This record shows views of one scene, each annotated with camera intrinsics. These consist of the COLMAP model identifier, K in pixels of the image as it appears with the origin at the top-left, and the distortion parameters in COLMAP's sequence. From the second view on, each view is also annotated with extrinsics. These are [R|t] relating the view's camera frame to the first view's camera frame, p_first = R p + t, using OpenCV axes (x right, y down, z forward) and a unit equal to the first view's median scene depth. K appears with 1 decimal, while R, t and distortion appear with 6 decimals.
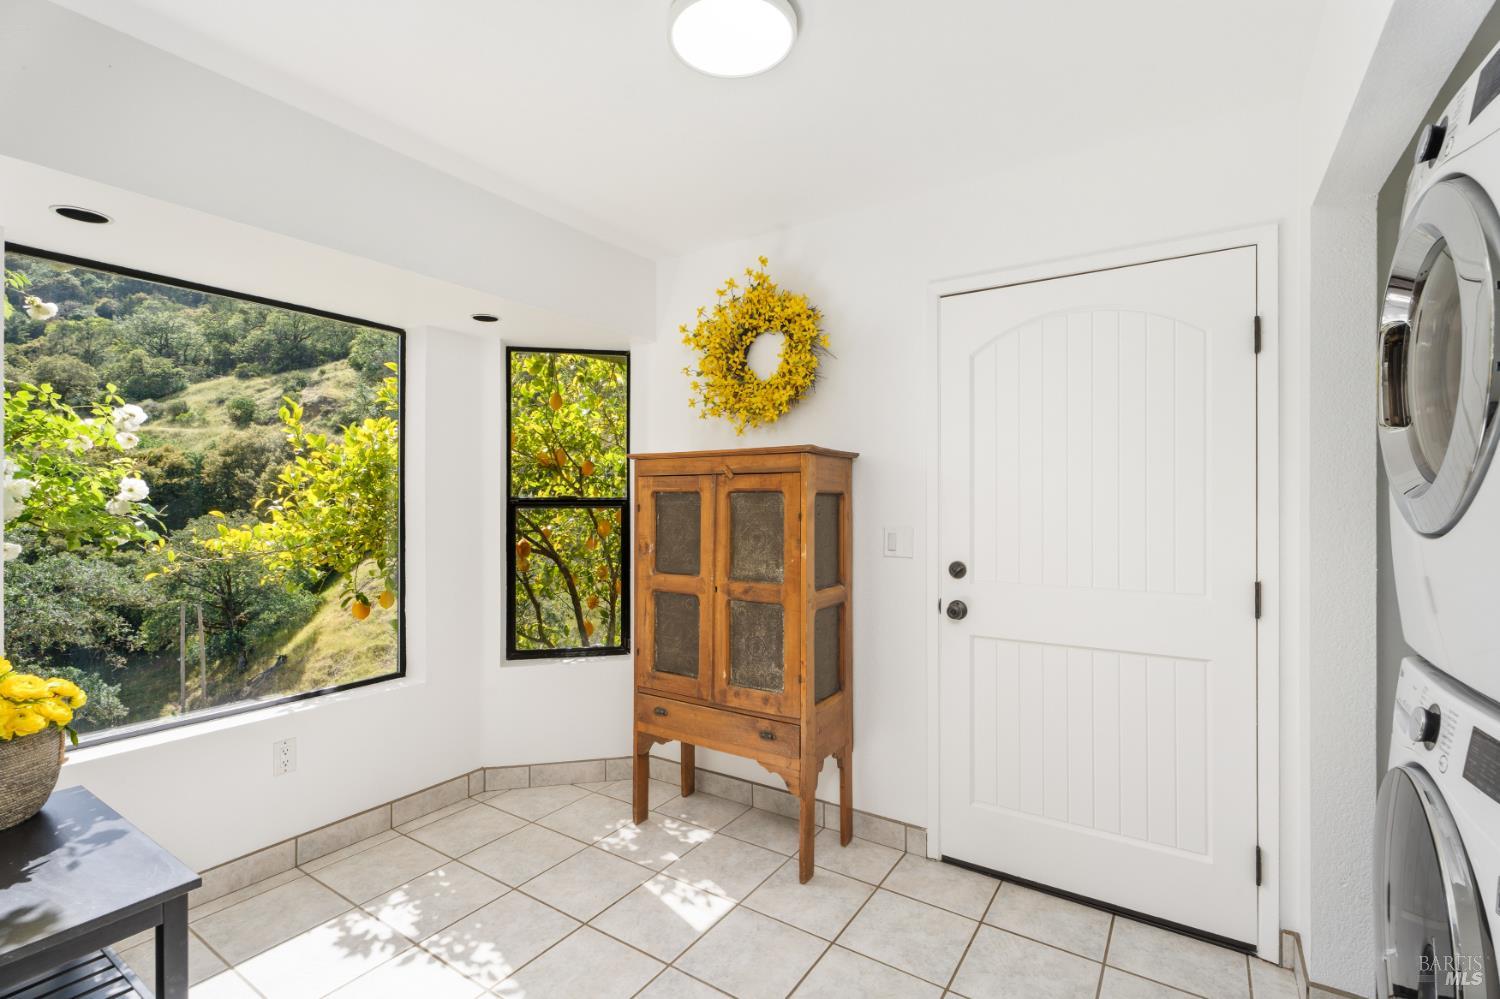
lens RADIAL K [[673.0, 0, 753.6], [0, 673.0, 498.6], [0, 0, 1]] dist [-0.000250, -0.000063]
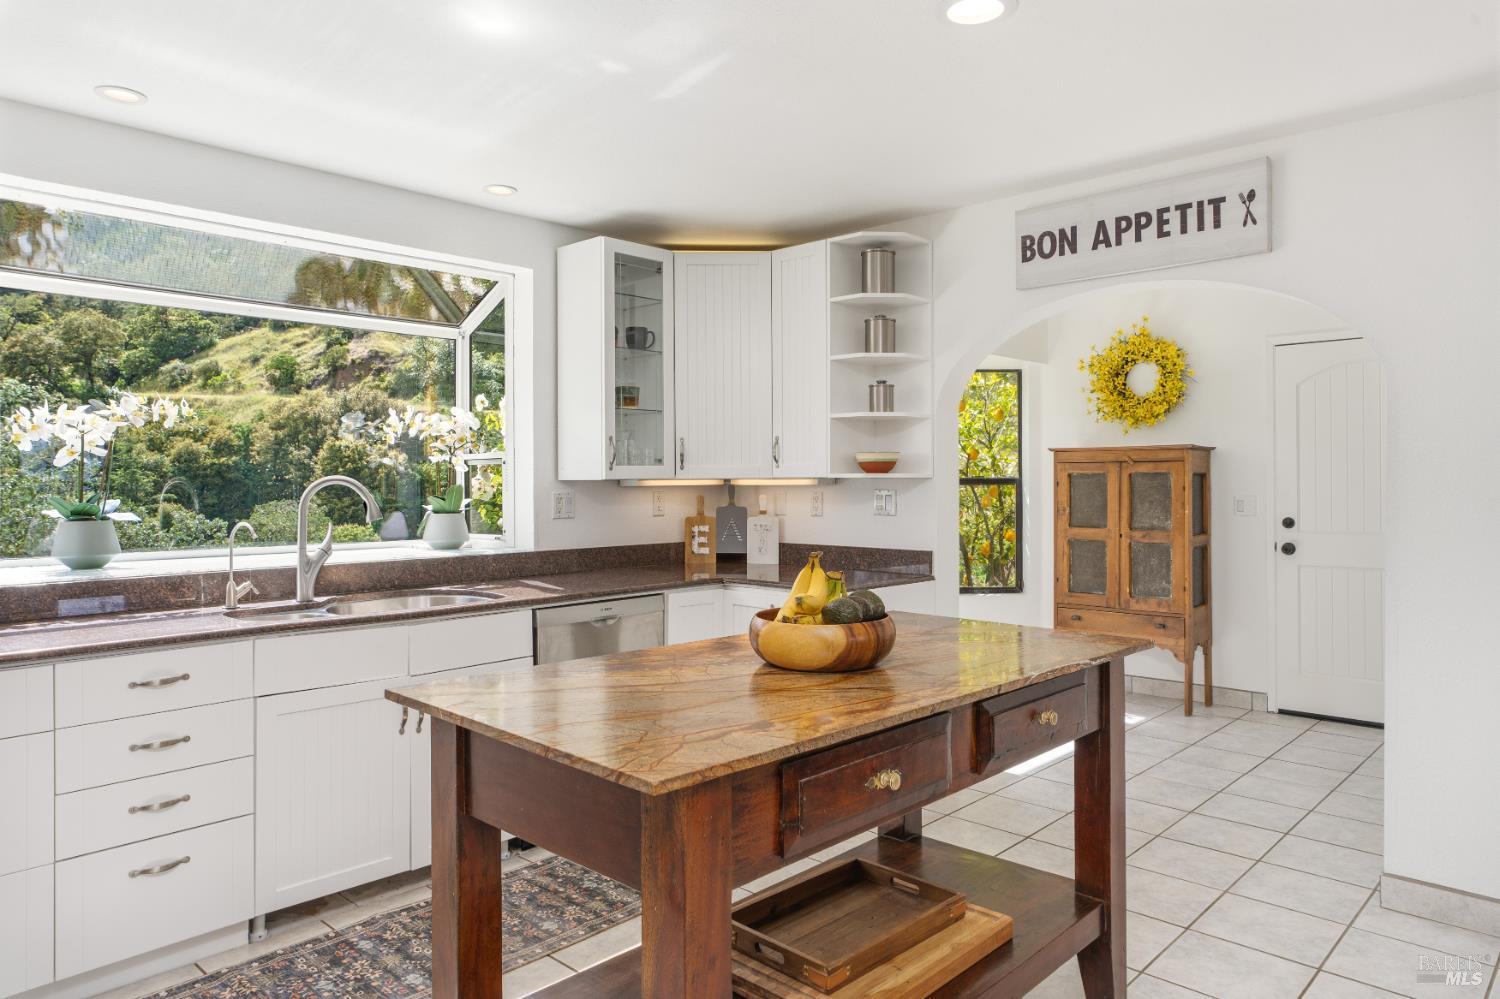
lens RADIAL K [[967.3, 0, 752.9], [0, 967.3, 475.6], [0, 0, 1]] dist [-0.007802, -0.000658]
pose [[0.983864, -0.005136, -0.178844, -0.454484], [0.004441, 0.999981, -0.004285, 0.000803], [0.178863, 0.003422, 0.983868, -1.247249]]
